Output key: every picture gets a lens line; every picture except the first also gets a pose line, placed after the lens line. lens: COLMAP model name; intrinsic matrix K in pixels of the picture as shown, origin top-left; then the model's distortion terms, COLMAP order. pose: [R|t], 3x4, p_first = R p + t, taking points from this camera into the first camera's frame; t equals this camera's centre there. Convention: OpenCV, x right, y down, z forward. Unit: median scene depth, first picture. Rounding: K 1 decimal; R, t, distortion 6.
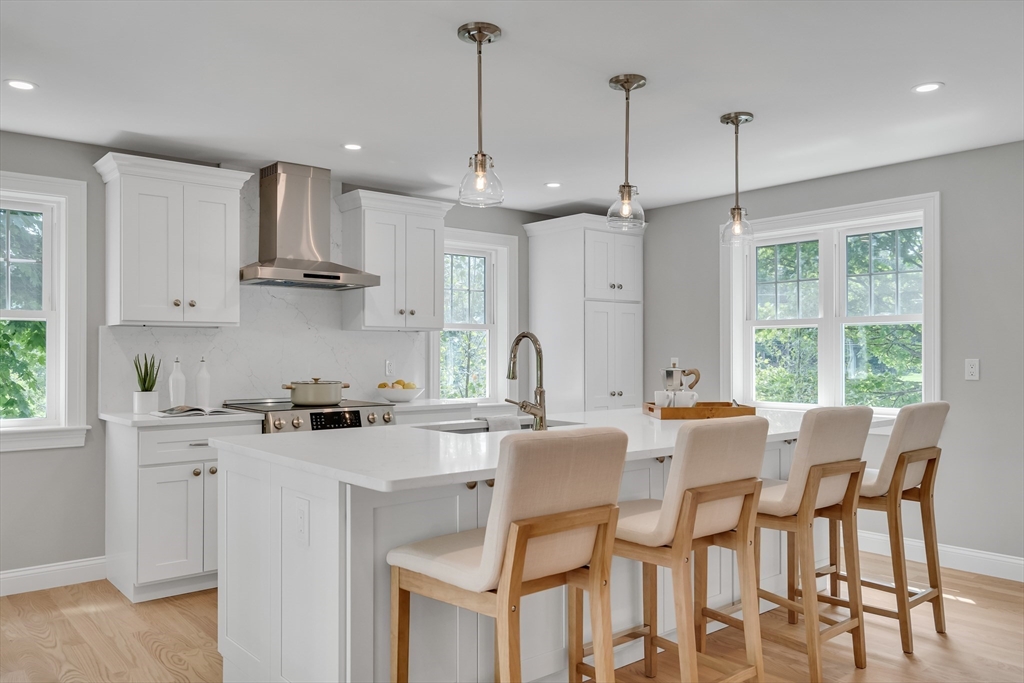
lens RADIAL K [[771.1, 0, 512.0], [0, 771.1, 341.5], [0, 0, 1]] dist [0.005822, 0.001570]
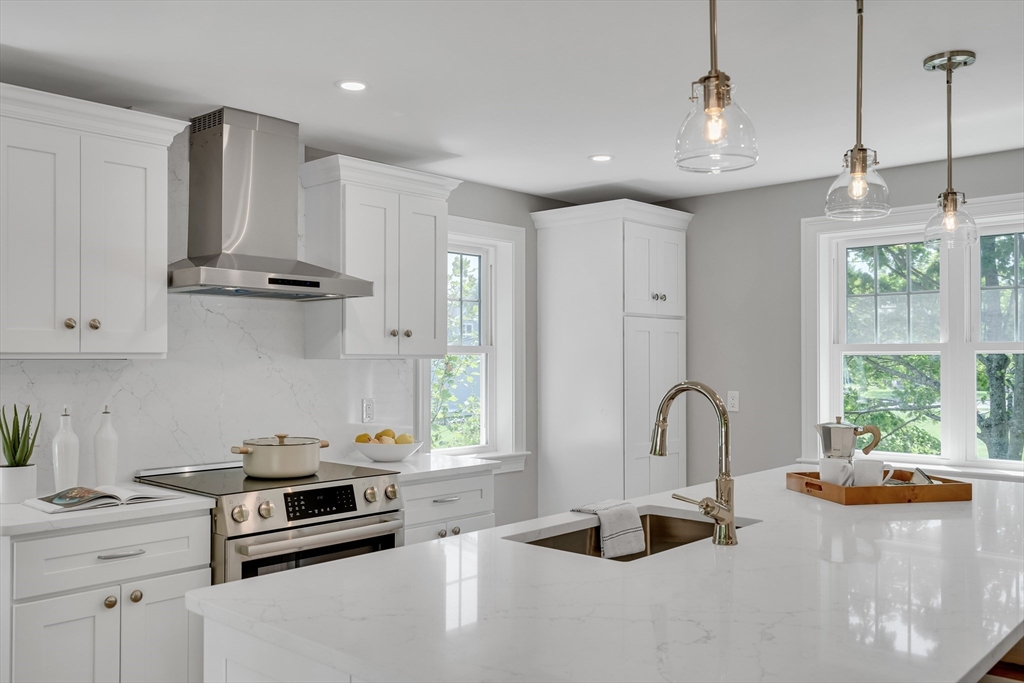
lens RADIAL K [[868.3, 0, 511.4], [0, 868.3, 346.1], [0, 0, 1]] dist [0.005855, 0.002859]
pose [[0.992014, 0.002667, 0.126096, -0.155417], [-0.002360, 0.999994, -0.002584, -0.028299], [-0.126102, 0.002265, 0.992015, 0.237147]]
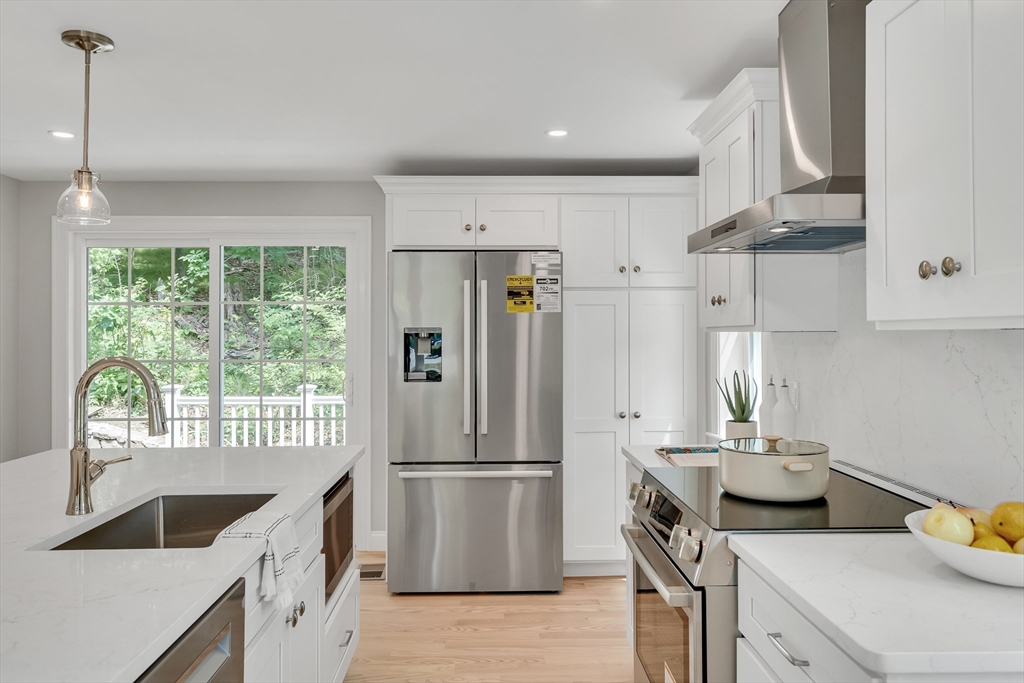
lens RADIAL K [[767.5, 0, 511.5], [0, 767.5, 309.8], [0, 0, 1]] dist [0.038918, -0.000216]
pose [[-0.618694, -0.018920, -0.785404, 0.229983], [0.014612, 0.999260, -0.035582, -0.017735], [0.785496, -0.033490, -0.617960, 1.191434]]
